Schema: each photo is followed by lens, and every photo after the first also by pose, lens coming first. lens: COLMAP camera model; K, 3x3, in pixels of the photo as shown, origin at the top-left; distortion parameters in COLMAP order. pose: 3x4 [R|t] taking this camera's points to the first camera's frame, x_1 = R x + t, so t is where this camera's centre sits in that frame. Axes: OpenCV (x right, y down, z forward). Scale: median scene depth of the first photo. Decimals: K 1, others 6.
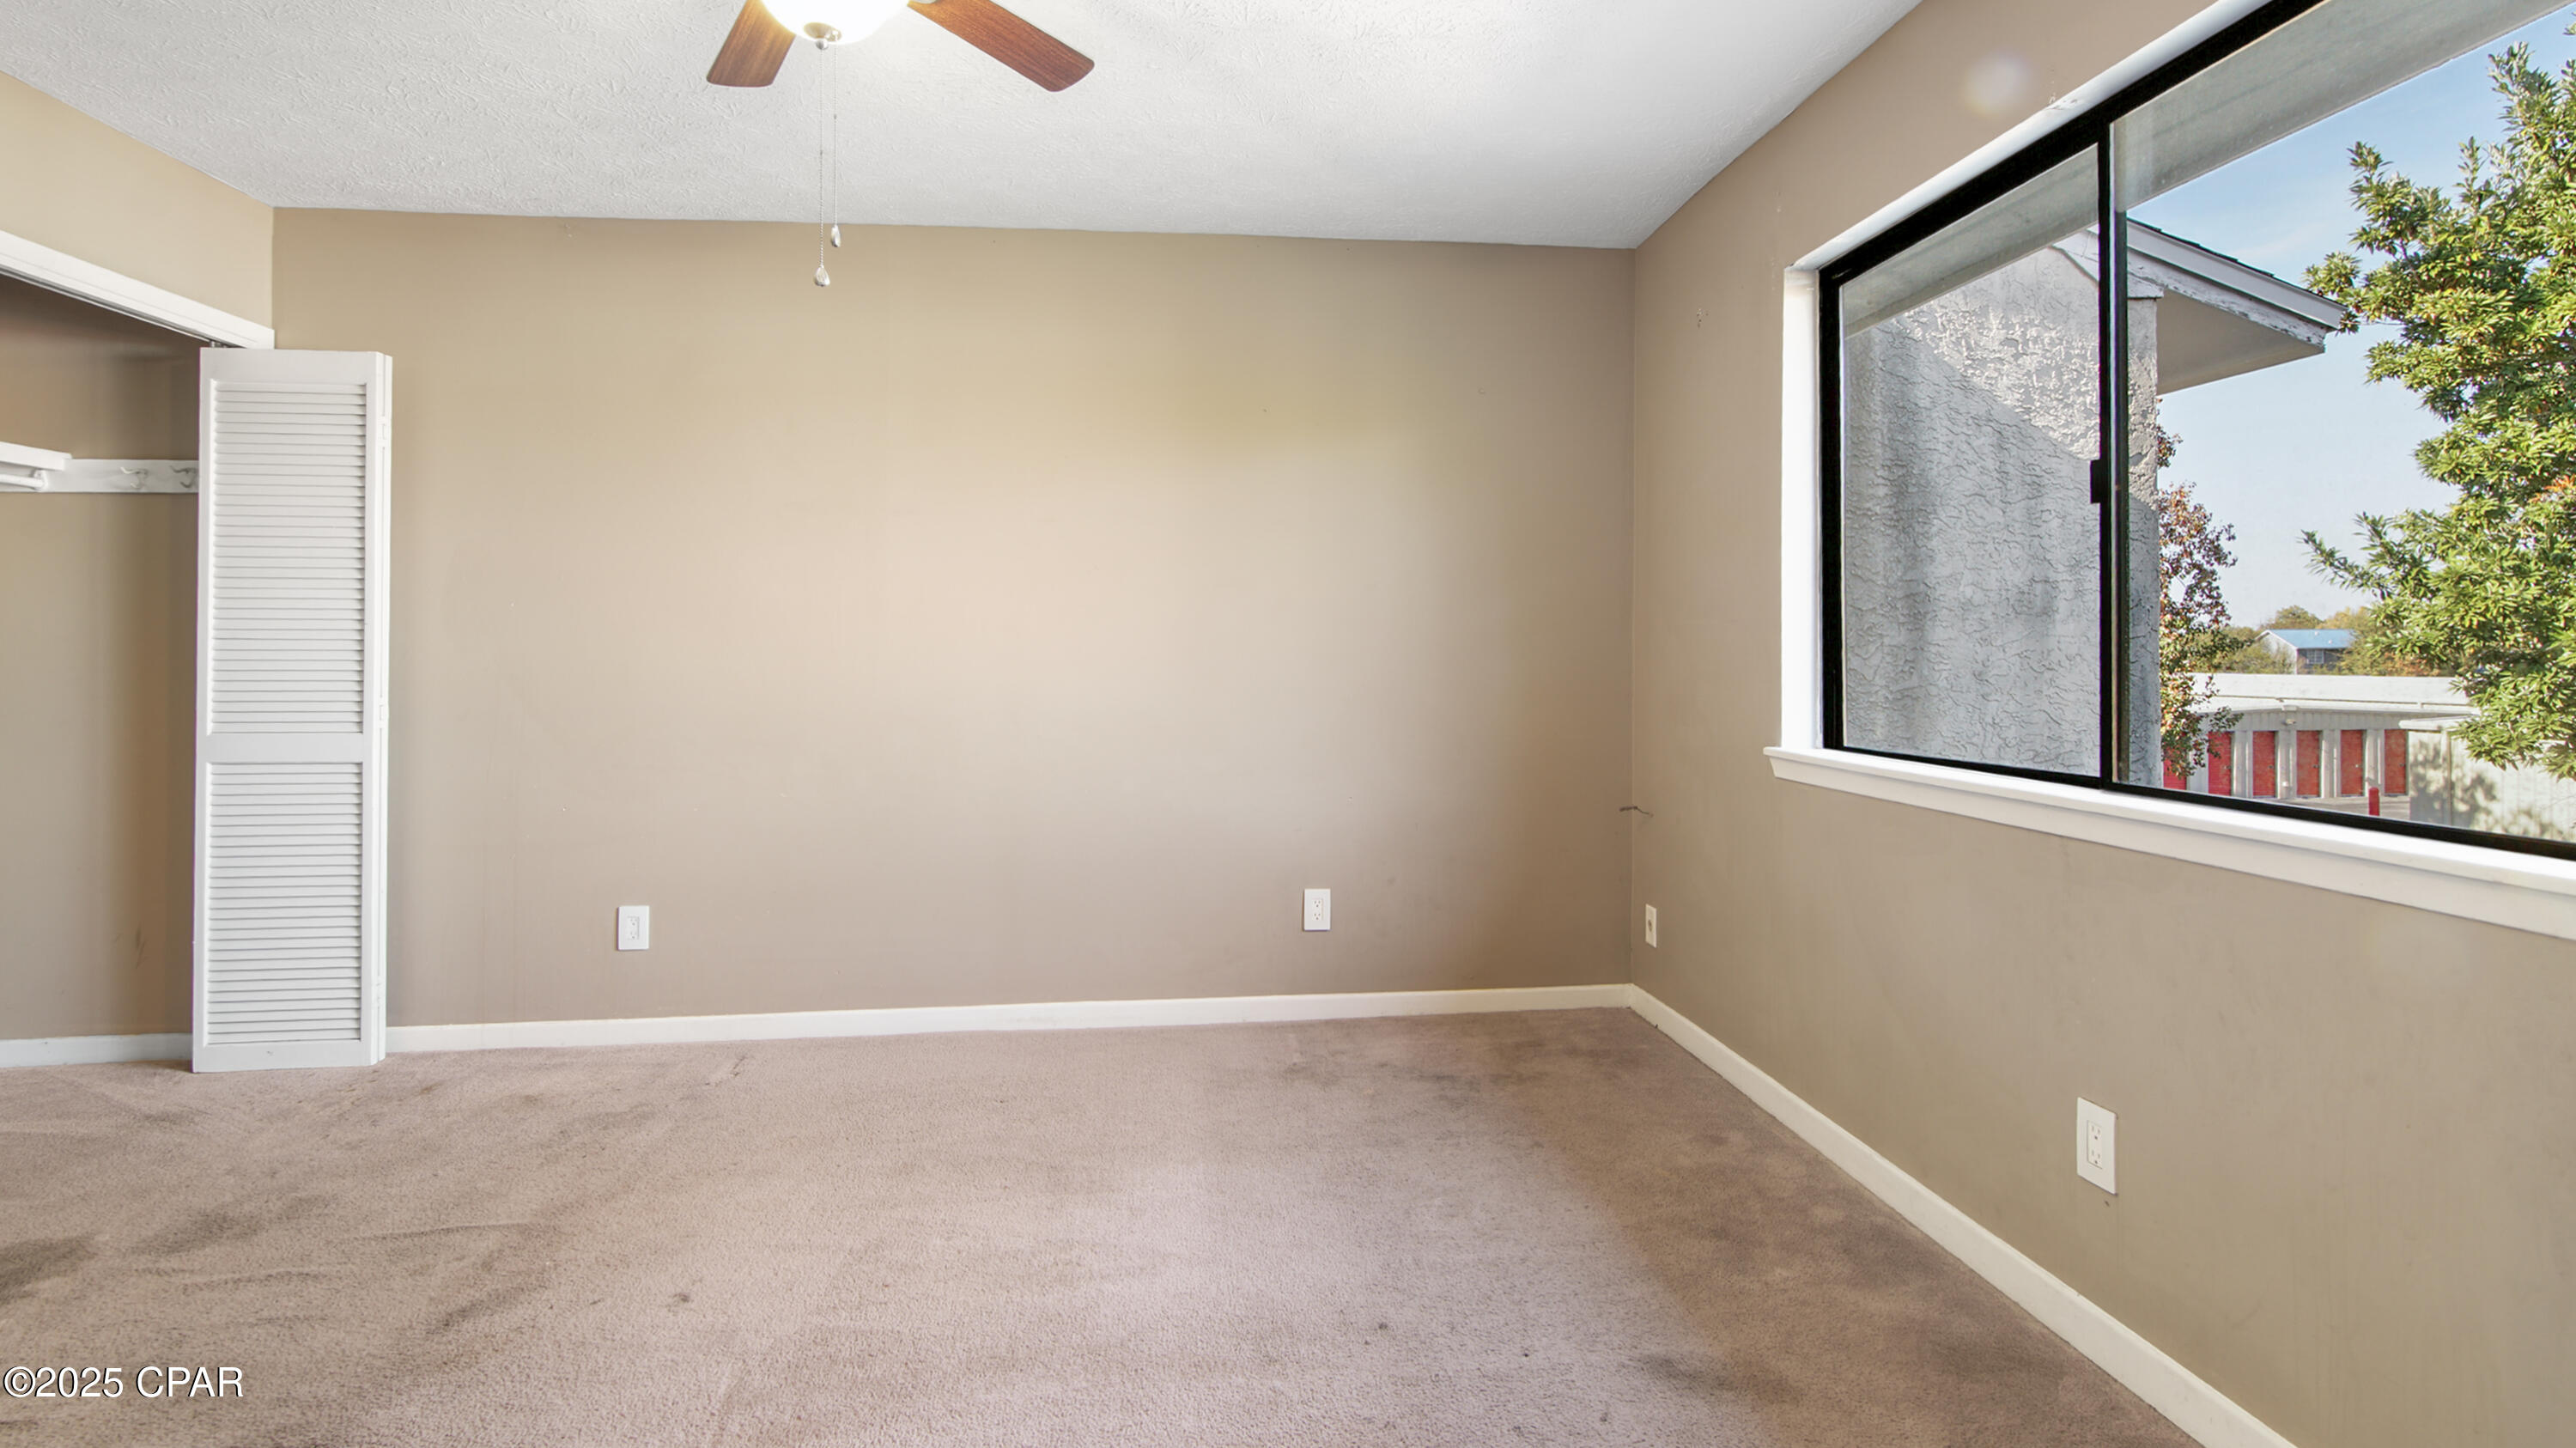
lens RADIAL K [[1186.2, 0, 1293.4], [0, 1186.2, 720.1], [0, 0, 1]] dist [0.001359, 0.000752]
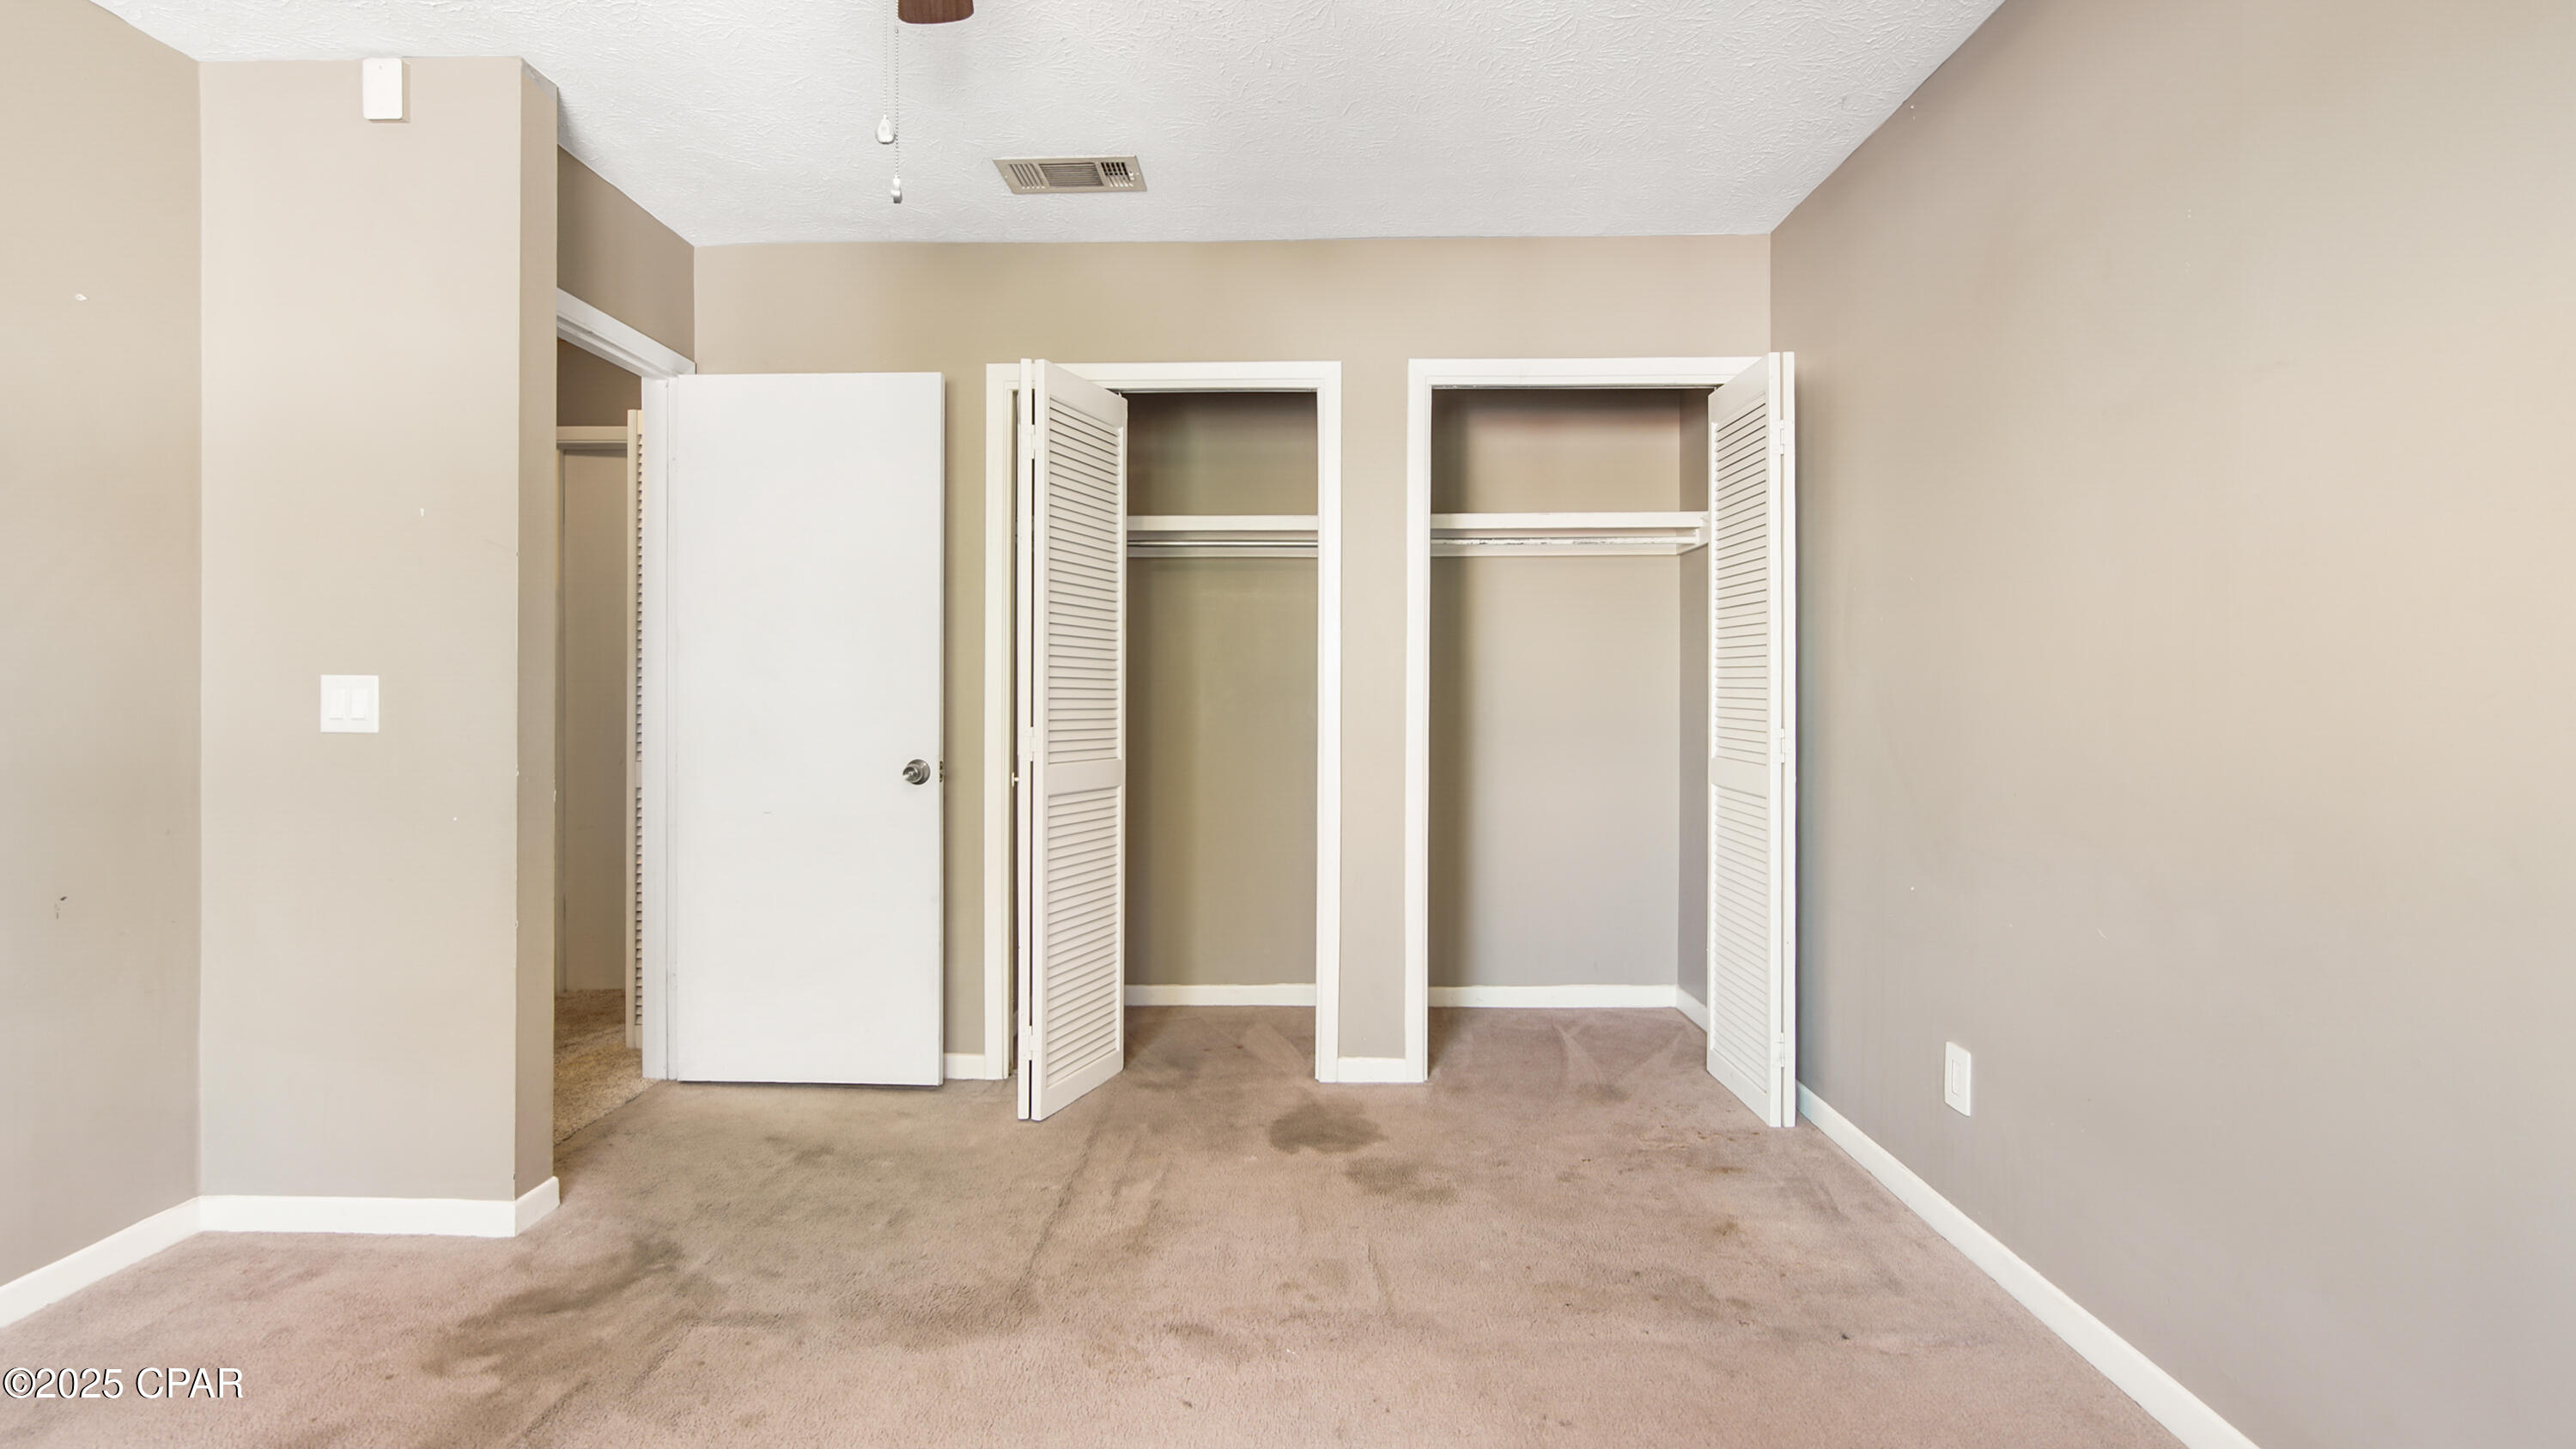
lens RADIAL K [[1185.9, 0, 1283.7], [0, 1185.9, 712.2], [0, 0, 1]] dist [0.001359, 0.000752]
pose [[-0.118784, 0.024223, -0.992625, 0.198463], [-0.051583, 0.998202, 0.030532, -0.044765], [0.991579, 0.054829, -0.117320, 0.809012]]
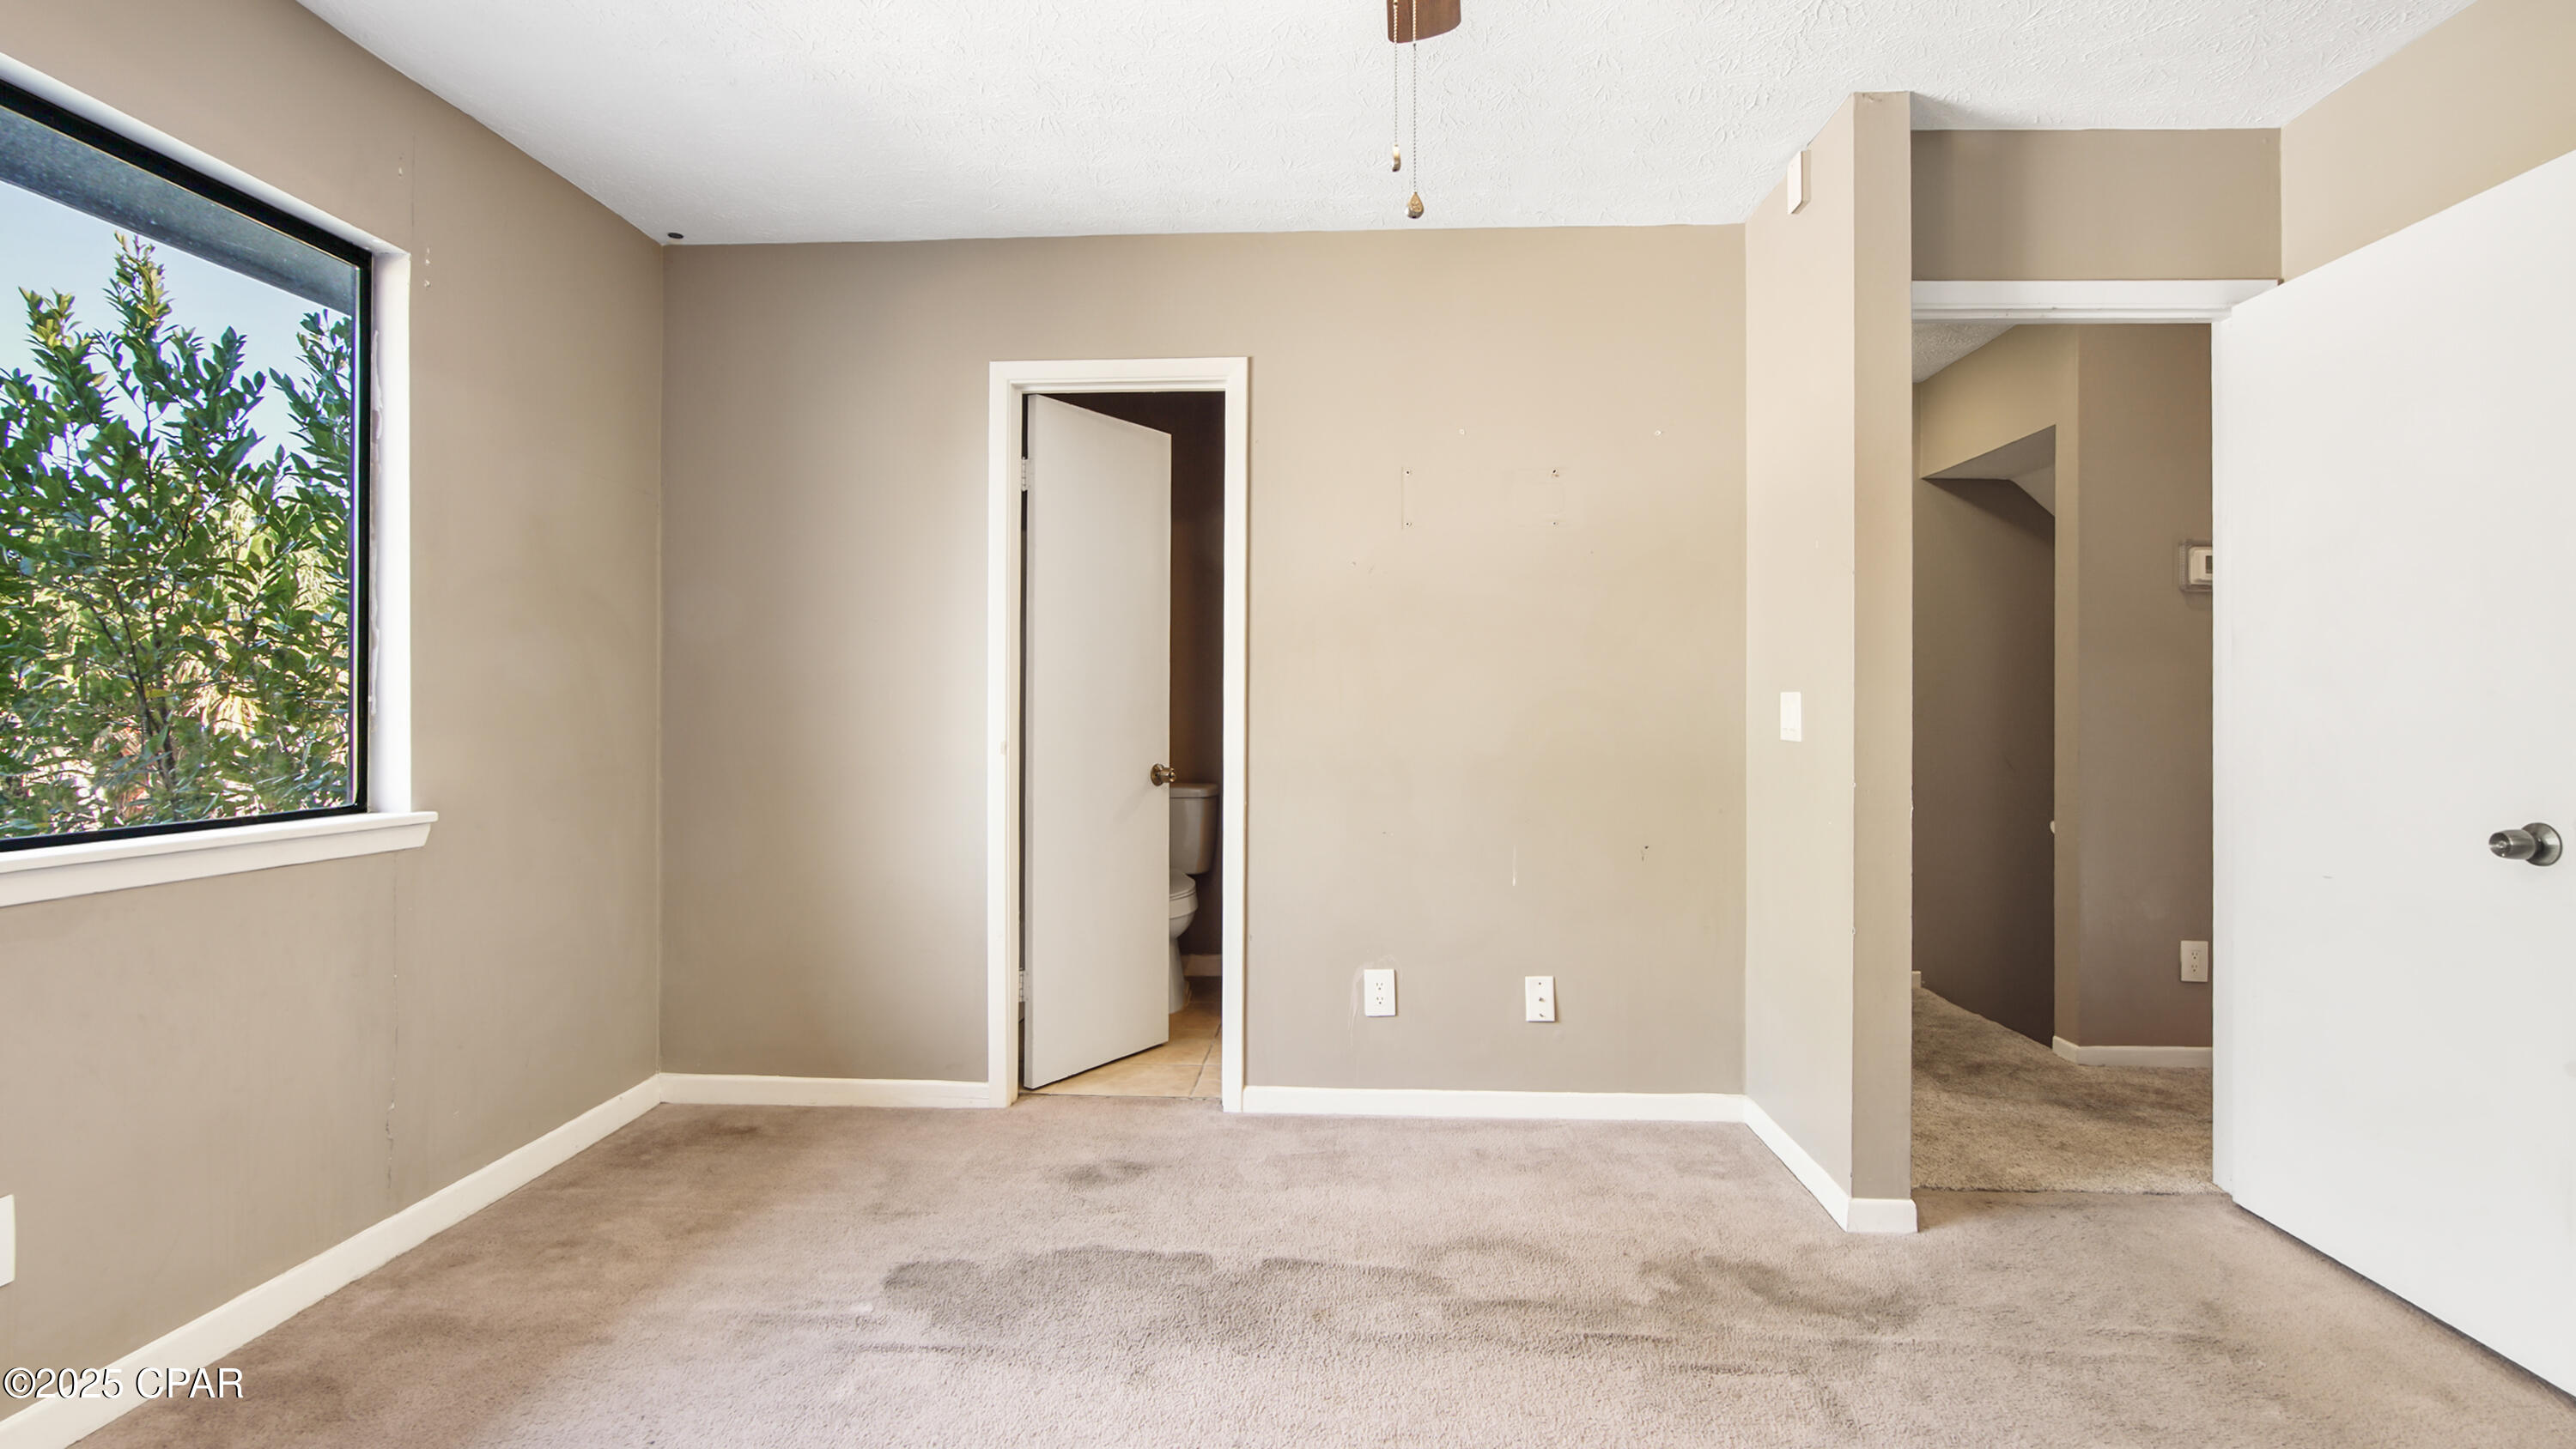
lens RADIAL K [[1185.9, 0, 1281.8], [0, 1185.9, 710.2], [0, 0, 1]] dist [0.001359, 0.000752]
pose [[-0.990035, 0.004777, 0.140743, -0.246419], [0.012302, 0.998538, 0.052643, -0.052834], [-0.140286, 0.053849, -0.988646, 1.071953]]
